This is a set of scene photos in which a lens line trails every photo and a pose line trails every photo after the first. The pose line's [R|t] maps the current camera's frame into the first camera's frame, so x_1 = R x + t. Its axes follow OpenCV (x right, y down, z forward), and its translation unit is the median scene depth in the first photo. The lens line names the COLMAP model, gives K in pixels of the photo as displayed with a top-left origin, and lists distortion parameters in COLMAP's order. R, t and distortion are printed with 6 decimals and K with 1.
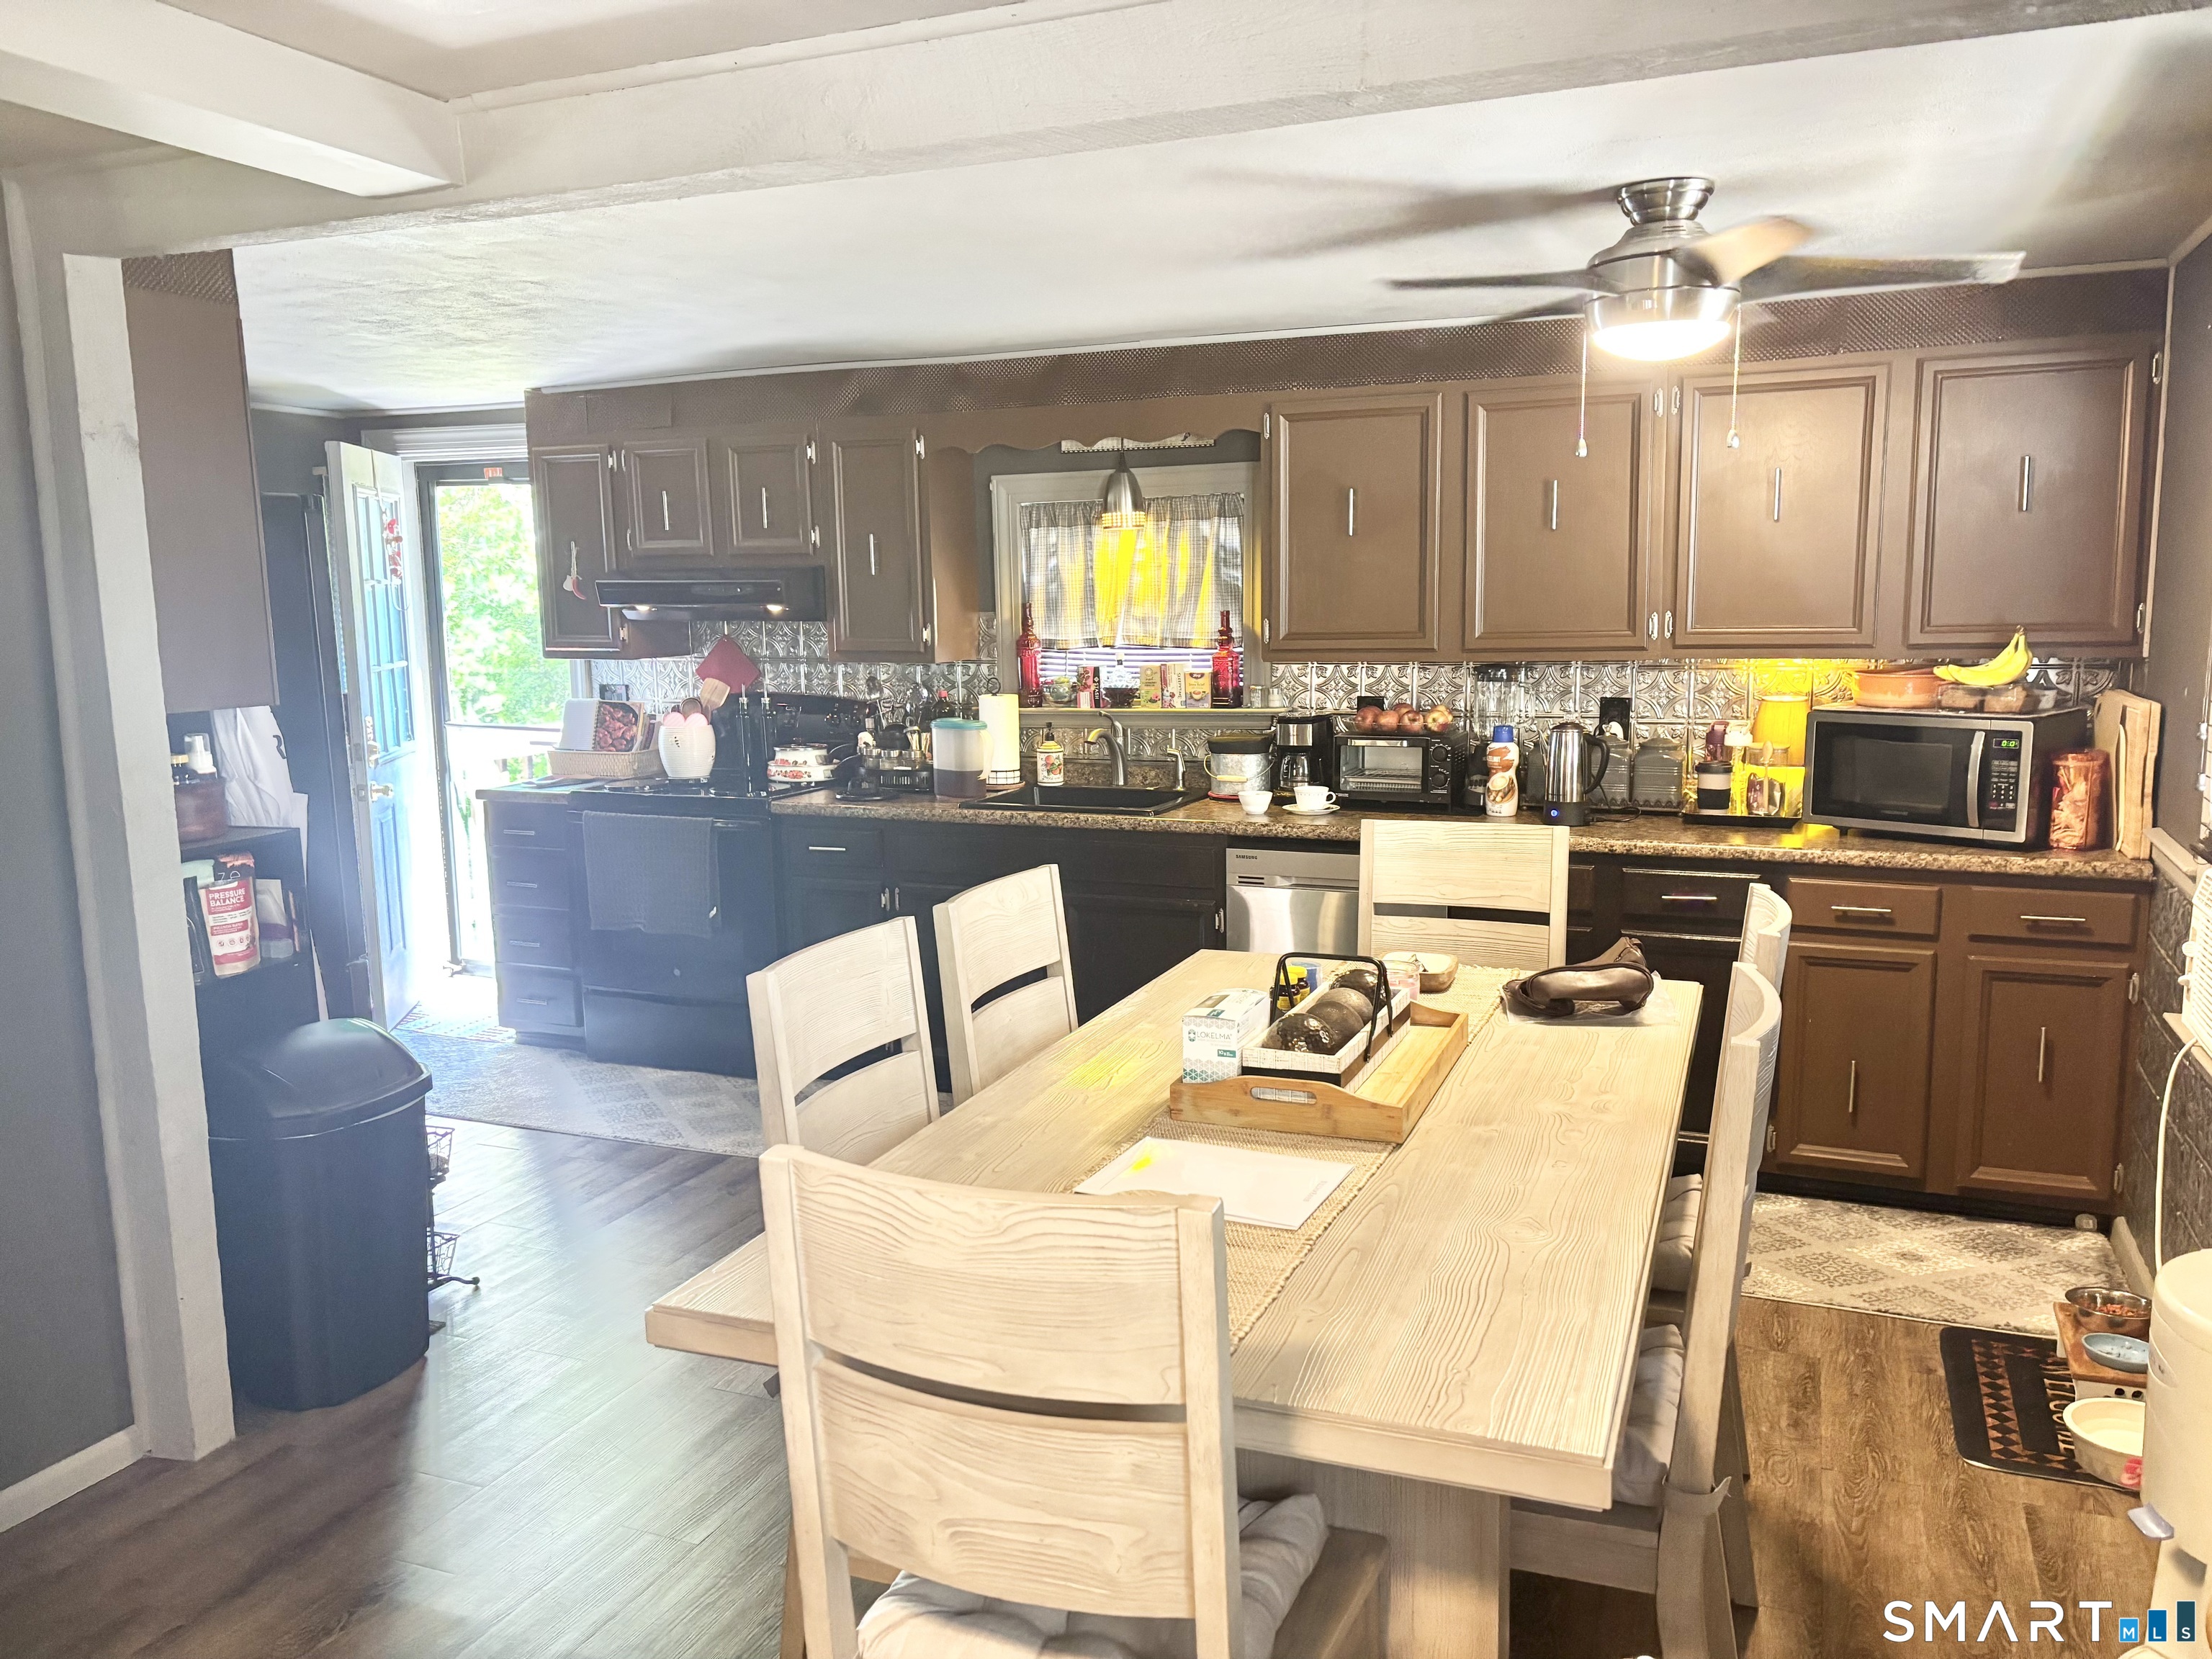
lens RADIAL K [[1684.0, 0, 1106.0], [0, 1684.0, 829.5], [0, 0, 1]] dist [-0.000591, -0.000852]
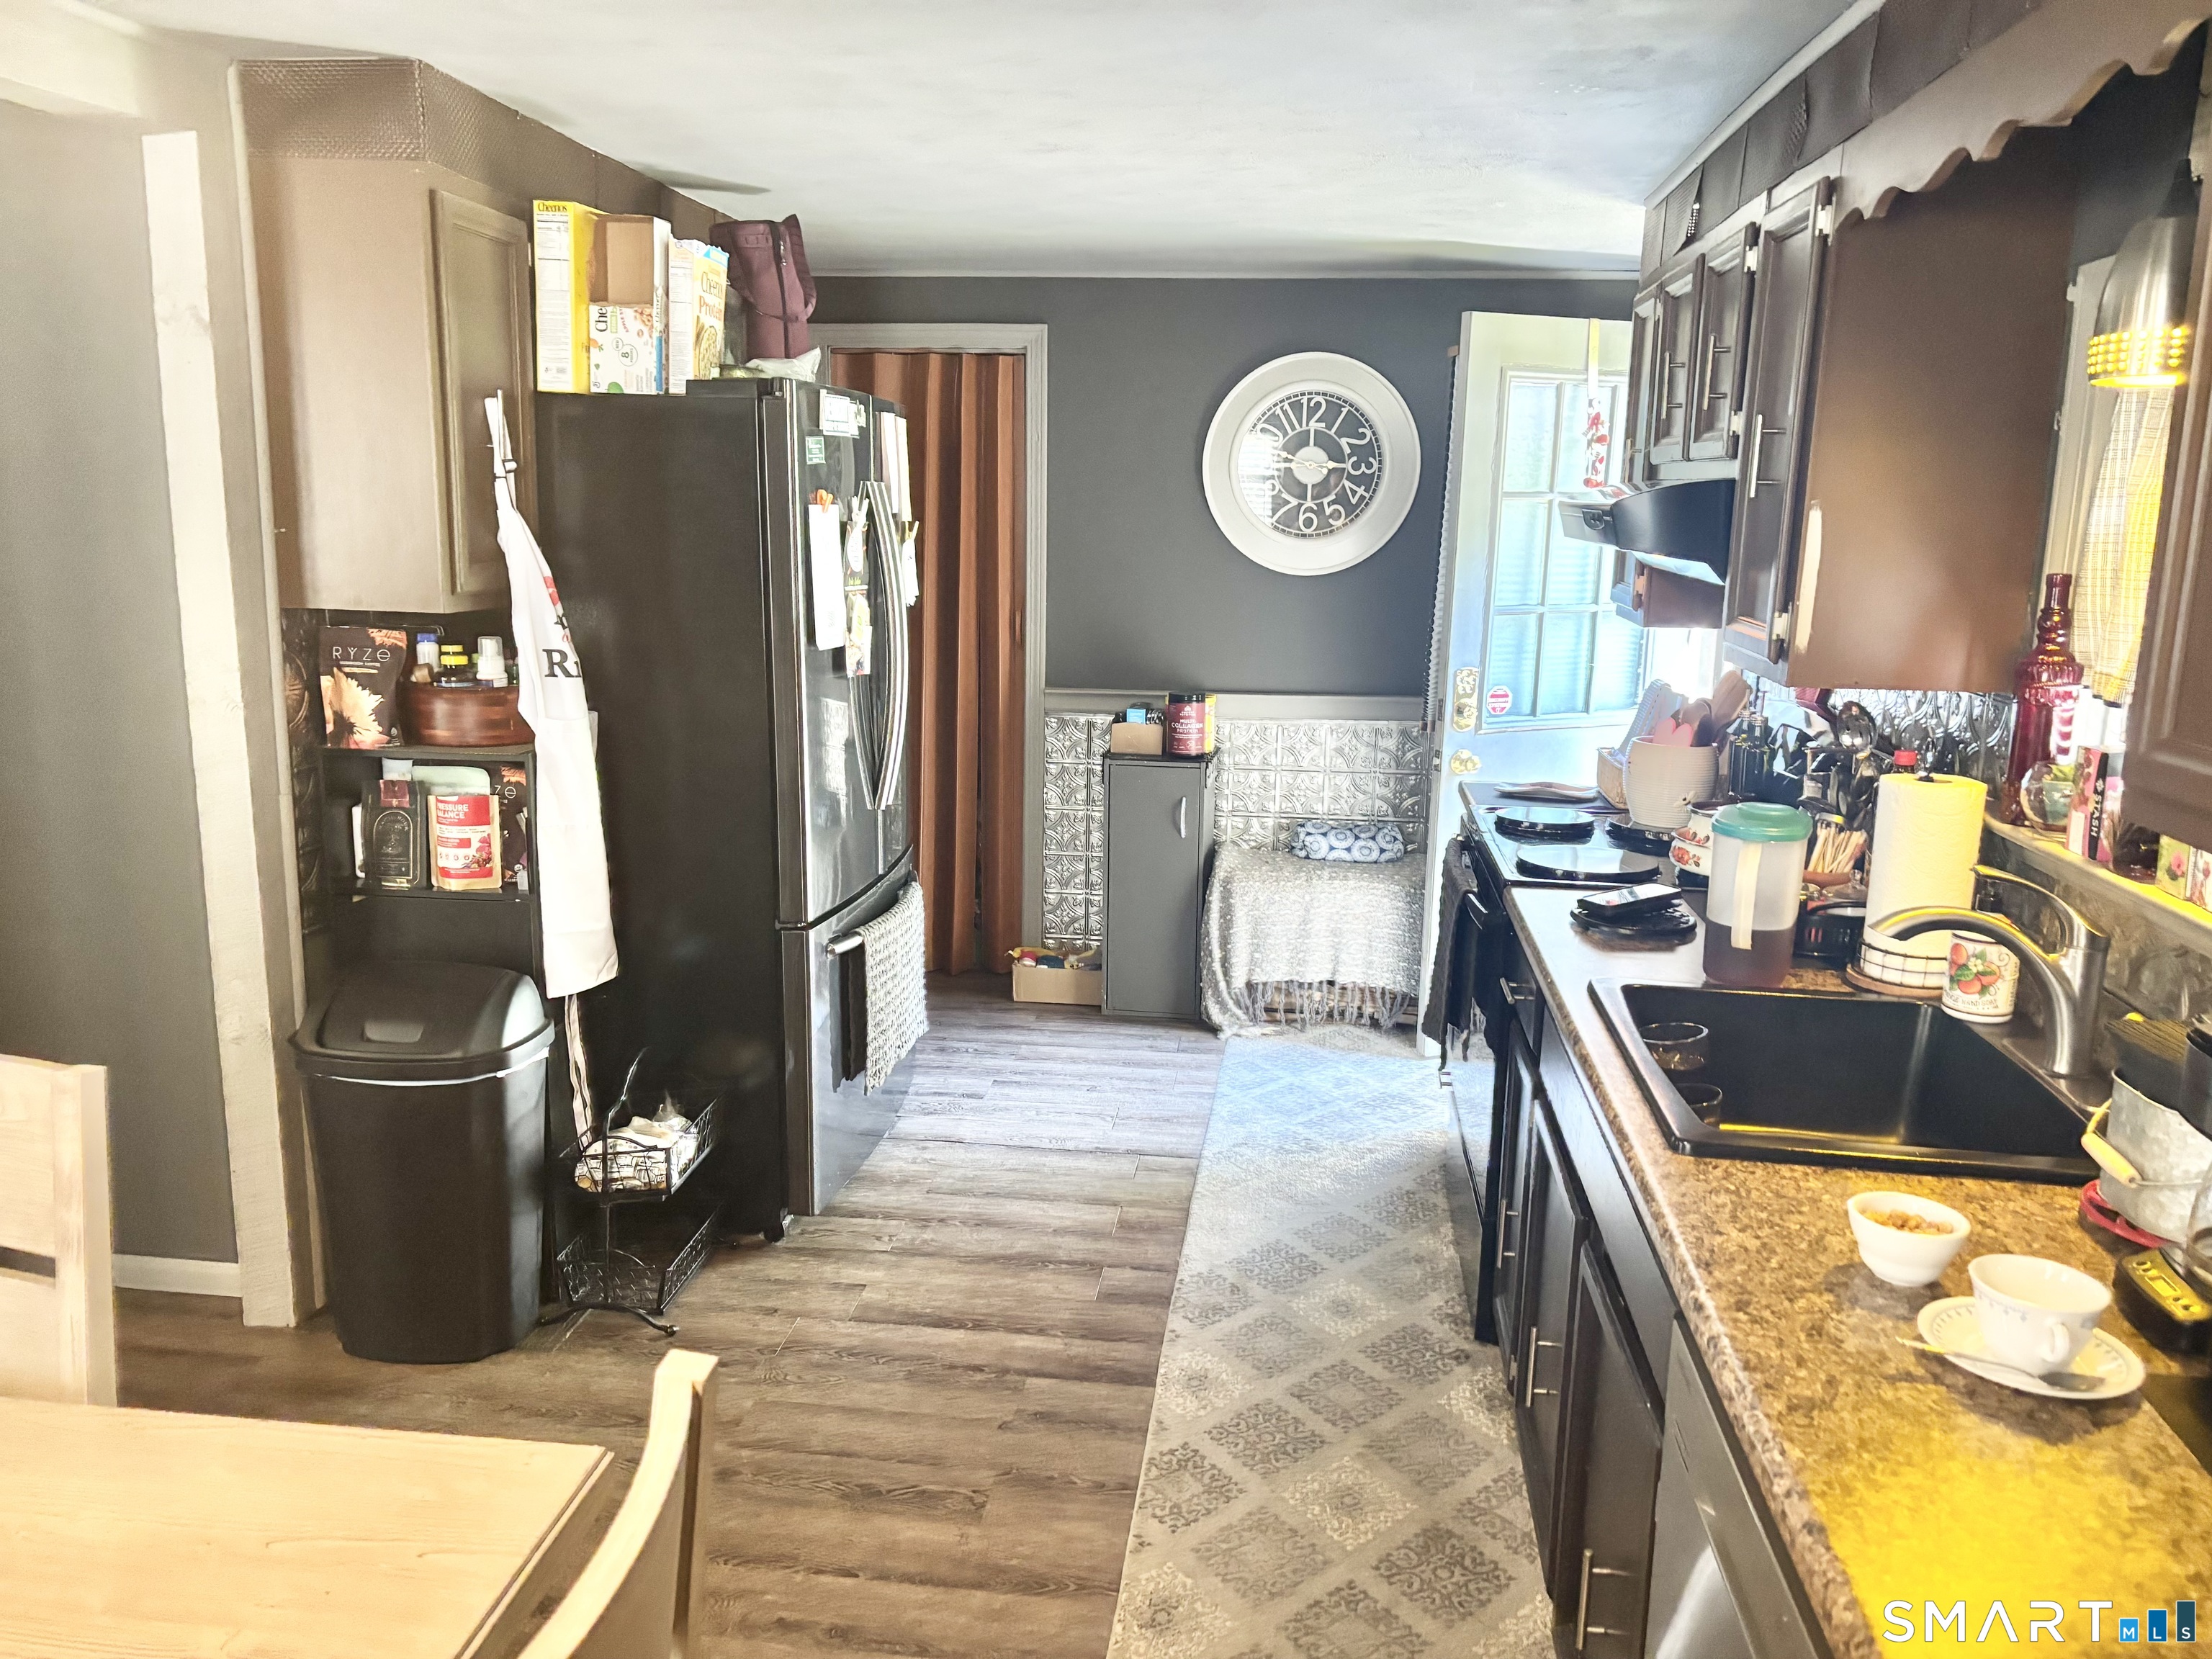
lens RADIAL K [[1684.0, 0, 1106.0], [0, 1684.0, 829.5], [0, 0, 1]] dist [-0.000591, -0.000852]
pose [[0.271669, 0.205458, -0.940204, 0.470755], [-0.162570, 0.972704, 0.165586, -0.164777], [0.948560, 0.107865, 0.297655, 1.064201]]
